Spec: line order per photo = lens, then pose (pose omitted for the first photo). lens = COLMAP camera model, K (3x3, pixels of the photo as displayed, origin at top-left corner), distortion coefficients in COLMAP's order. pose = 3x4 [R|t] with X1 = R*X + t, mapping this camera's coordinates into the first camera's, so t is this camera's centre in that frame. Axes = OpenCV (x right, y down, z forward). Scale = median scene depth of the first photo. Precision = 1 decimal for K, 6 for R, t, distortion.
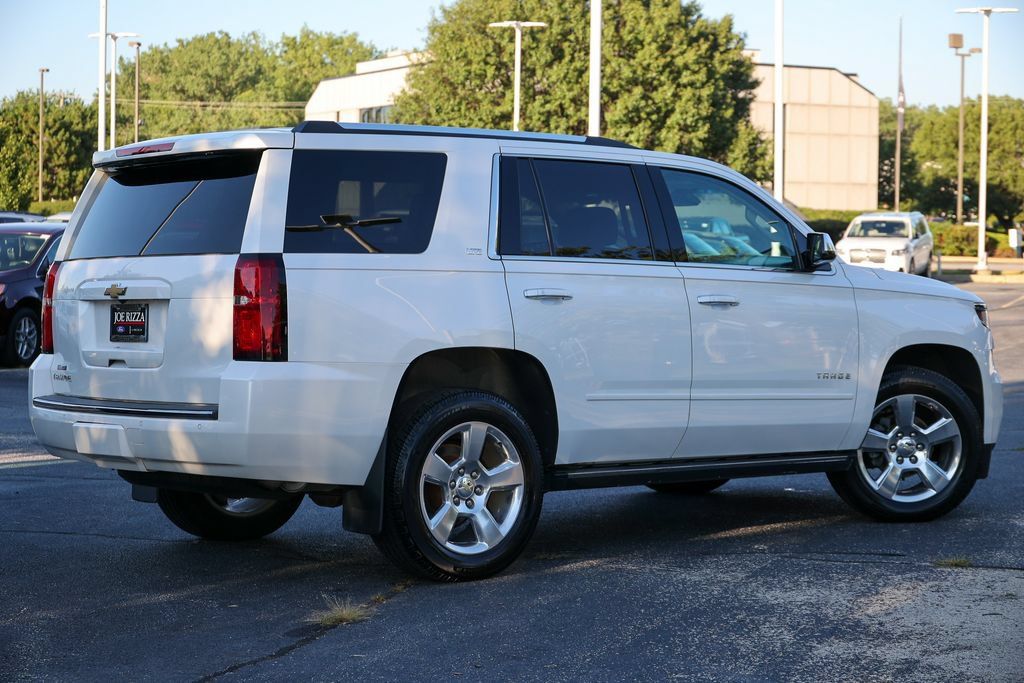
lens RADIAL K [[2242.5, 0, 512.0], [0, 2242.5, 341.5], [0, 0, 1]] dist [-0.116381, -0.256227]
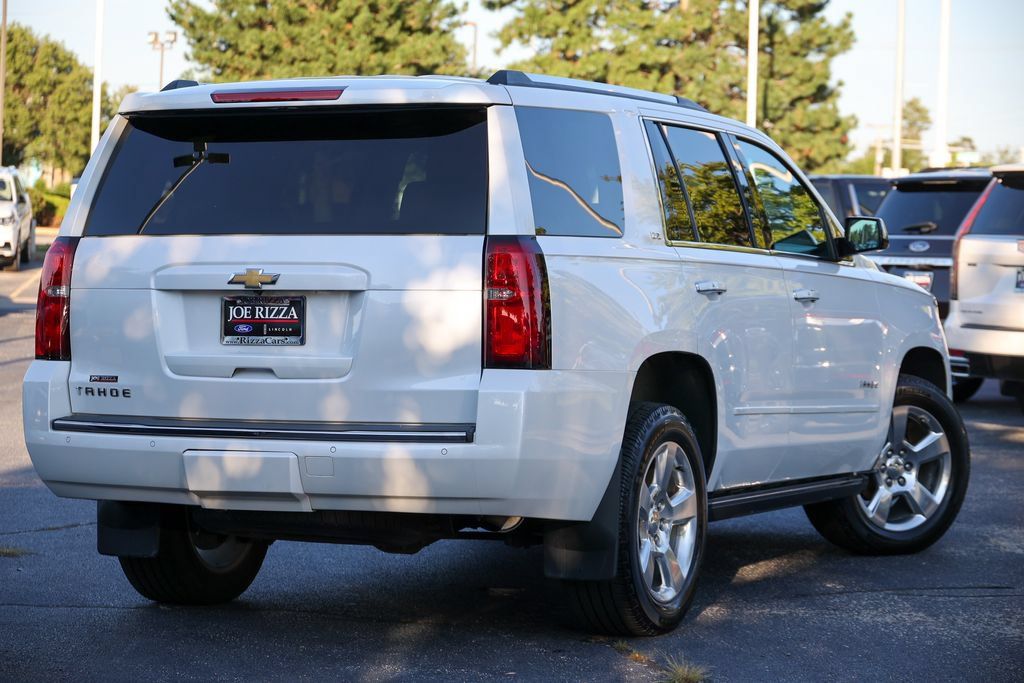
lens RADIAL K [[3142.0, 0, 546.9], [0, 3142.0, 341.6], [0, 0, 1]] dist [-0.069592, -1.130426]
pose [[0.892030, -0.000085, 0.451976, -0.554118], [-0.000068, 1.000000, 0.000322, -0.001337], [-0.451976, -0.000317, 0.892030, -0.012513]]
